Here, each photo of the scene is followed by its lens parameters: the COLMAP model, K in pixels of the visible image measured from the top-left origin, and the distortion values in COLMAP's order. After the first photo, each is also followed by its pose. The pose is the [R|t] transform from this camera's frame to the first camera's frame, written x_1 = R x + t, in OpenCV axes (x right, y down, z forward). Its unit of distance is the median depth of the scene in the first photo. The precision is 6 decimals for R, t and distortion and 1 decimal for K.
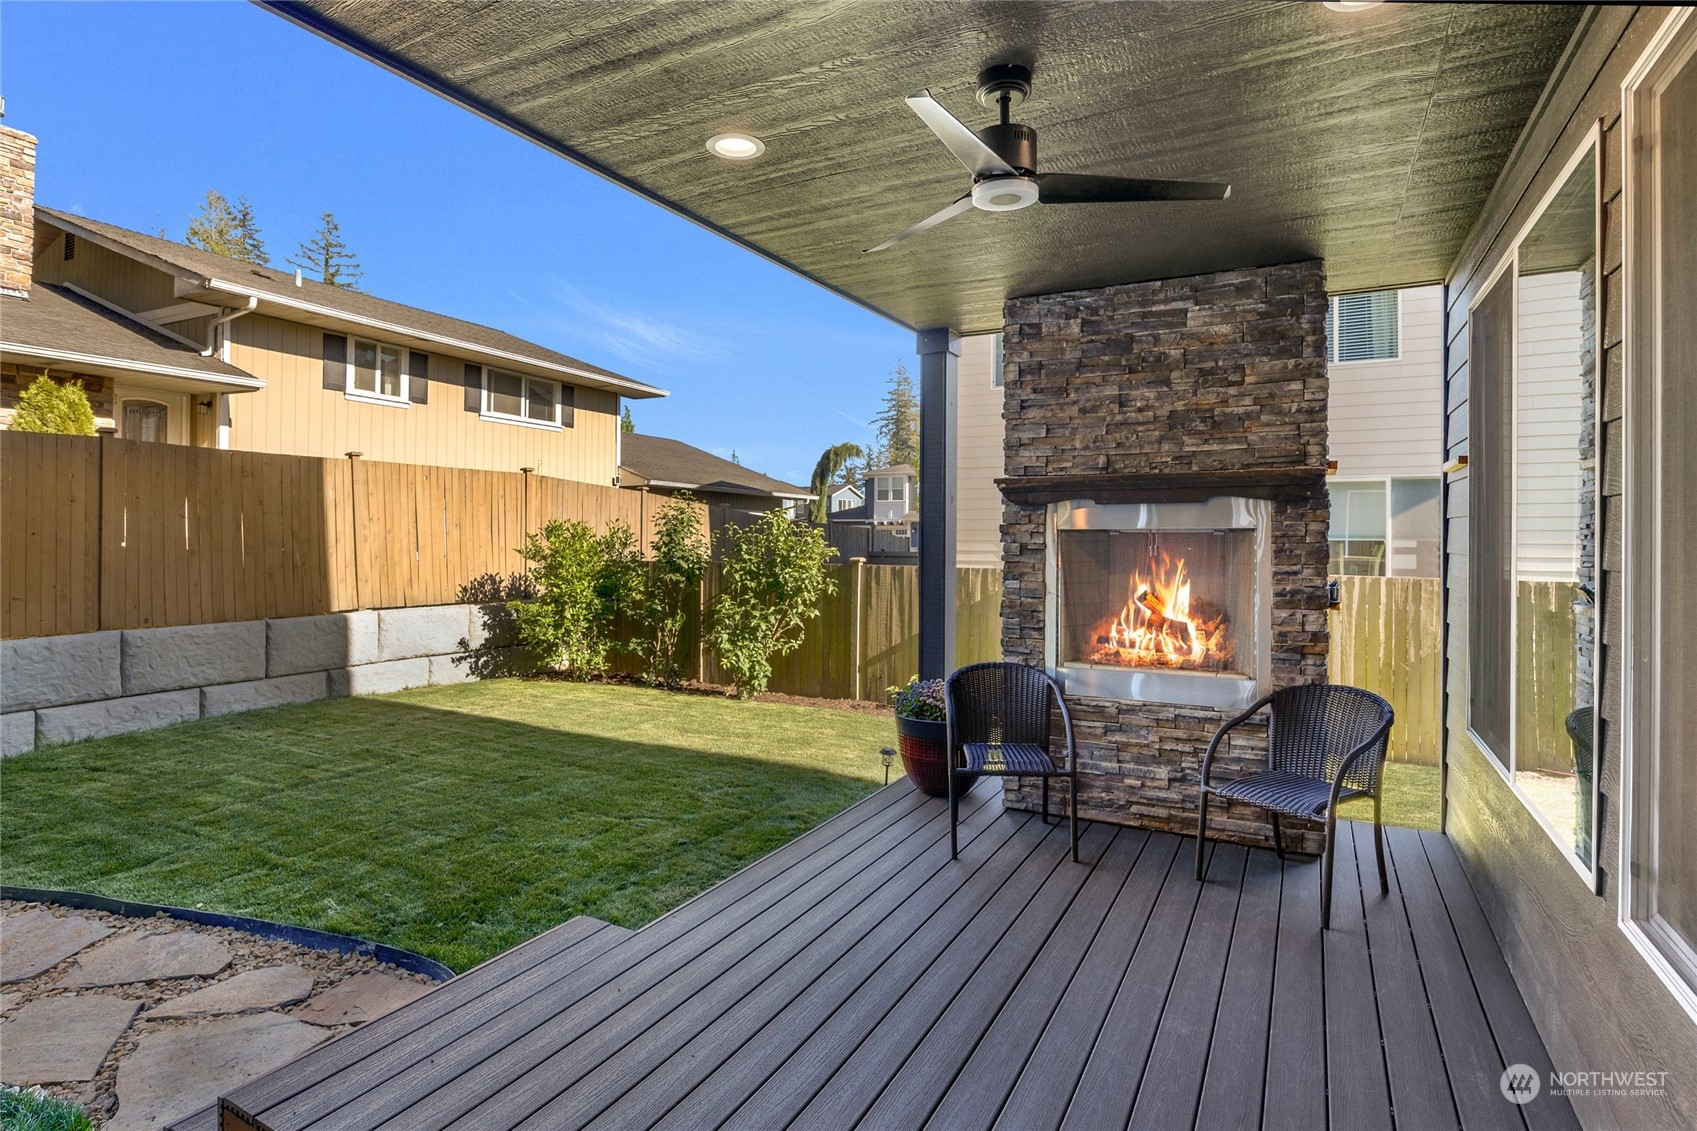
lens RADIAL K [[871.7, 0, 848.6], [0, 871.7, 527.9], [0, 0, 1]] dist [-0.004352, -0.001429]
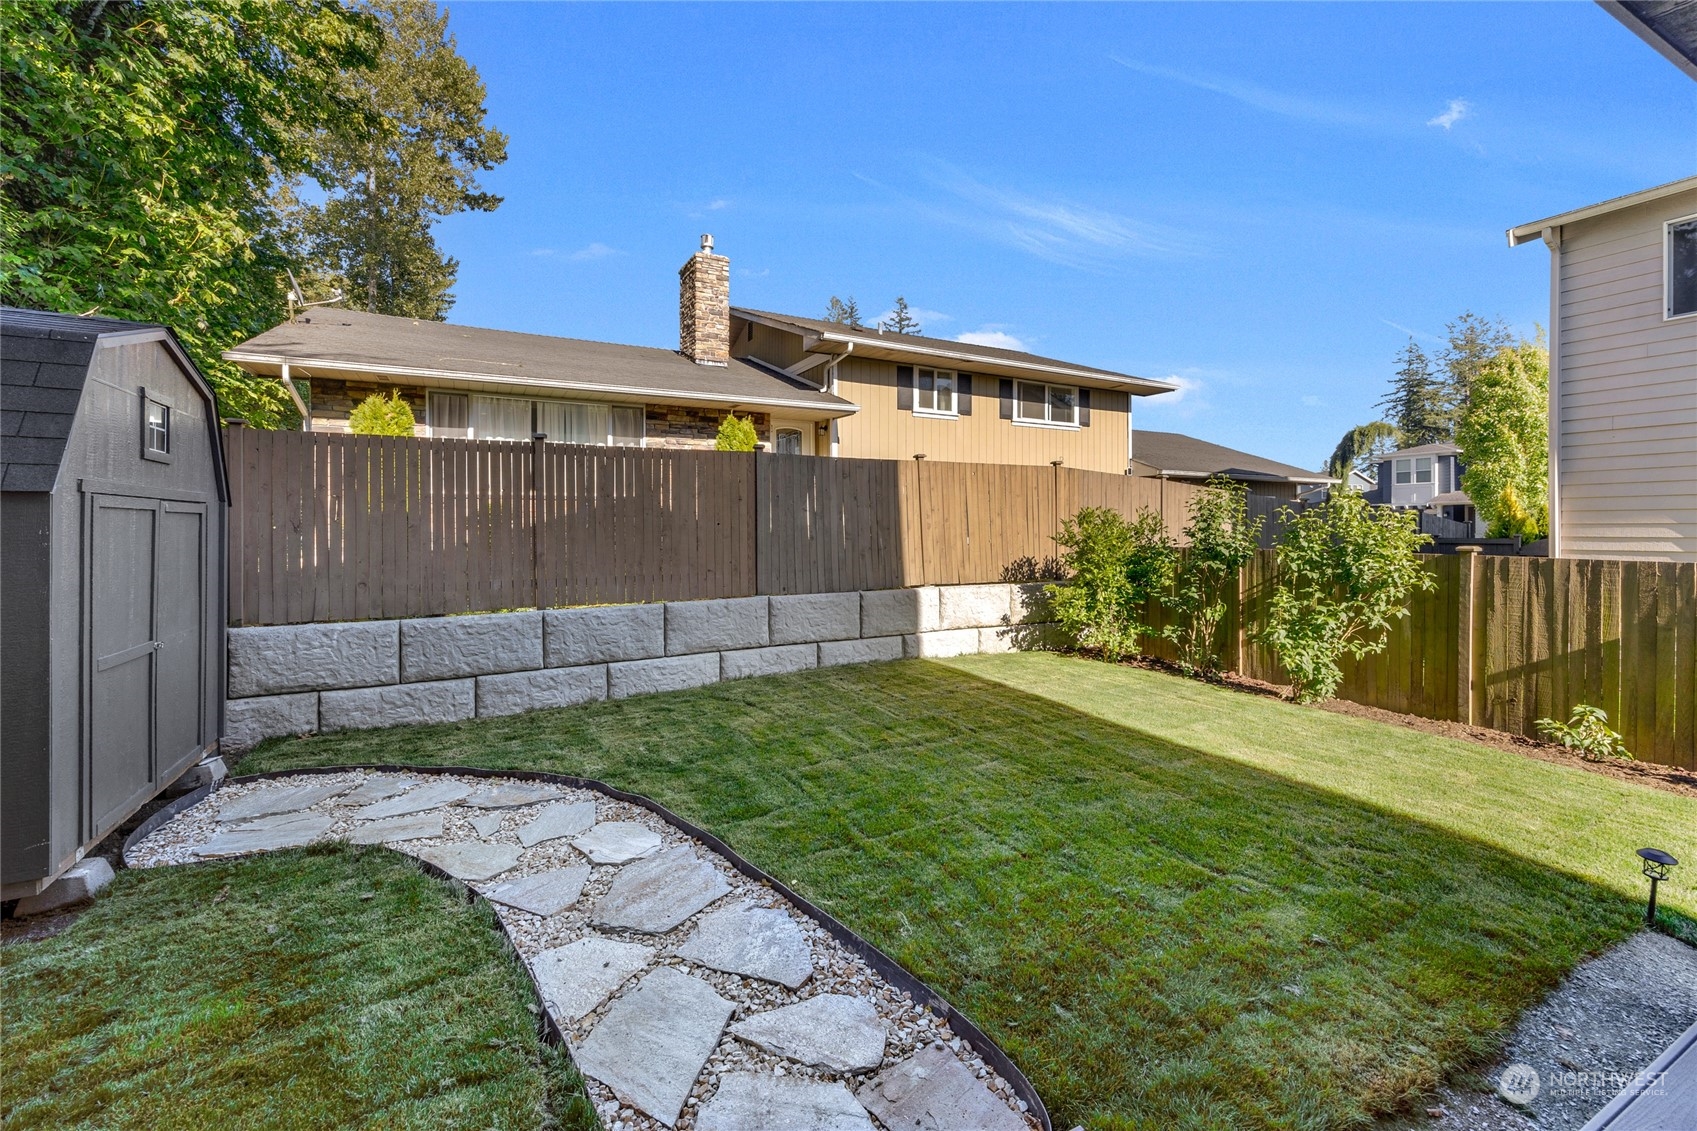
lens RADIAL K [[768.2, 0, 884.4], [0, 768.2, 518.3], [0, 0, 1]] dist [-0.000441, -0.000039]
pose [[0.845377, -0.011125, -0.534054, -0.060156], [0.012942, 0.999916, -0.000343, 0.001484], [0.534013, -0.006622, 0.845450, 0.105570]]
